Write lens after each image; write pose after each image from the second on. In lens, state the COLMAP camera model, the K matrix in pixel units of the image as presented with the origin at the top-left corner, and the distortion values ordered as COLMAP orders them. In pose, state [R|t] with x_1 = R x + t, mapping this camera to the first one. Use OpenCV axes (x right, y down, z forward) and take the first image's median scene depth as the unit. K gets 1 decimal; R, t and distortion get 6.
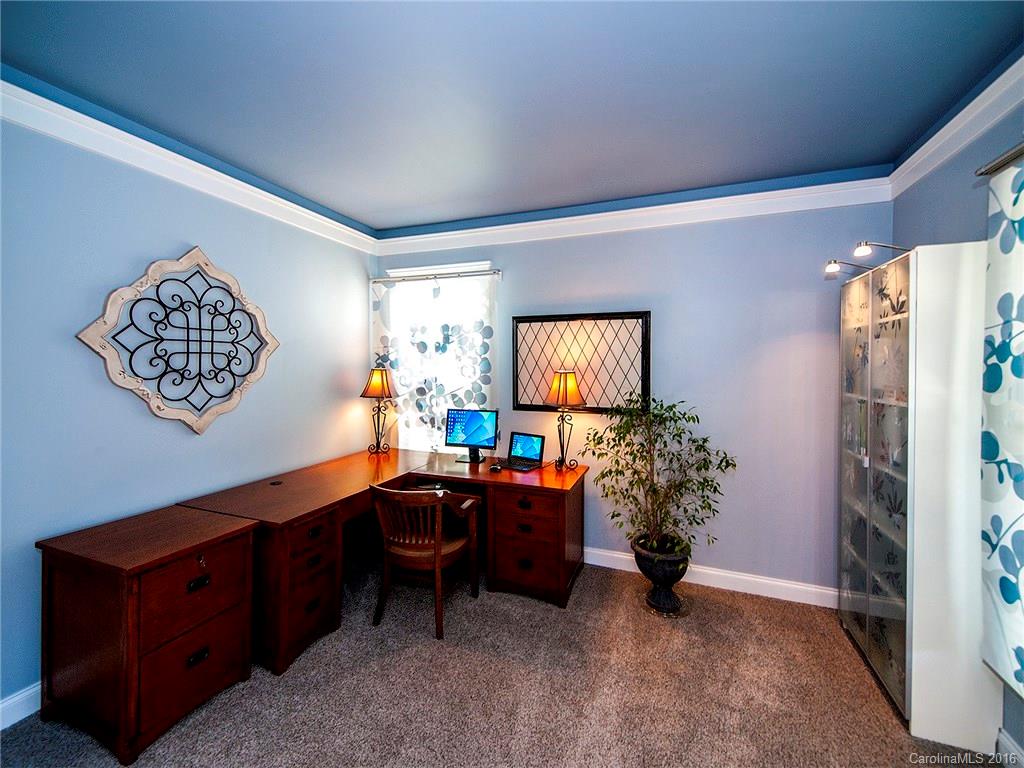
lens RADIAL K [[417.7, 0, 514.5], [0, 417.7, 377.0], [0, 0, 1]] dist [0.011565, -0.000573]
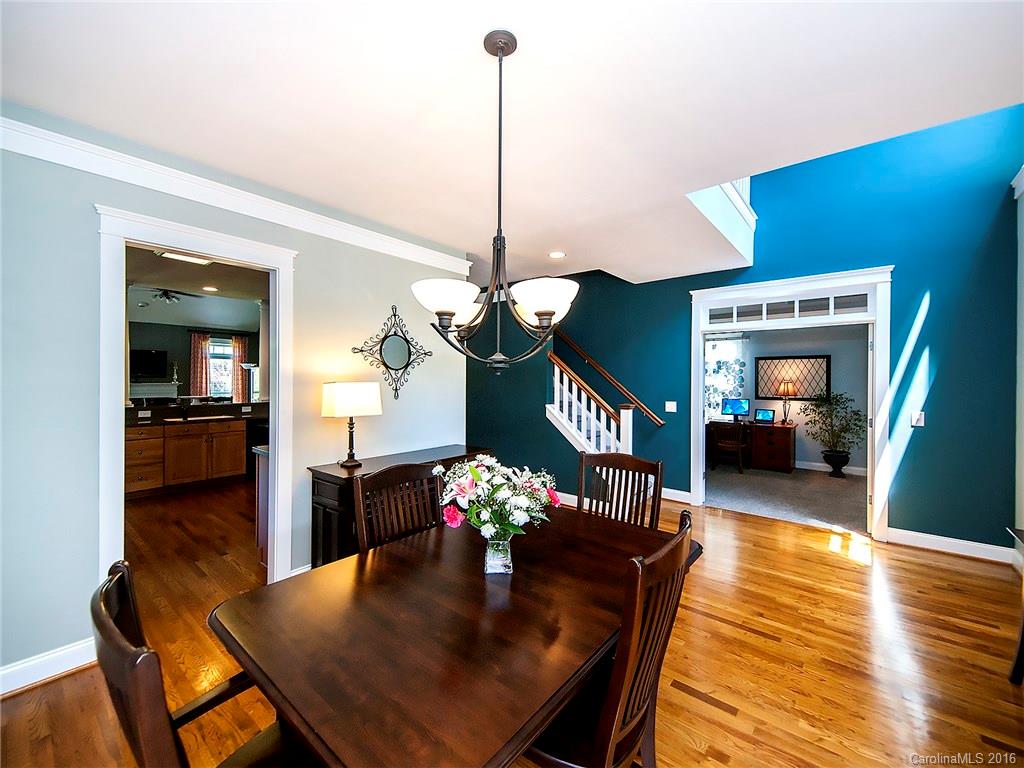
lens RADIAL K [[417.7, 0, 504.7], [0, 417.7, 384.3], [0, 0, 1]] dist [0.011565, -0.000573]
pose [[0.937403, 0.000638, -0.348246, -0.494365], [-0.004343, 0.999942, -0.009858, 0.027490], [0.348219, 0.010753, 0.937352, -1.606210]]
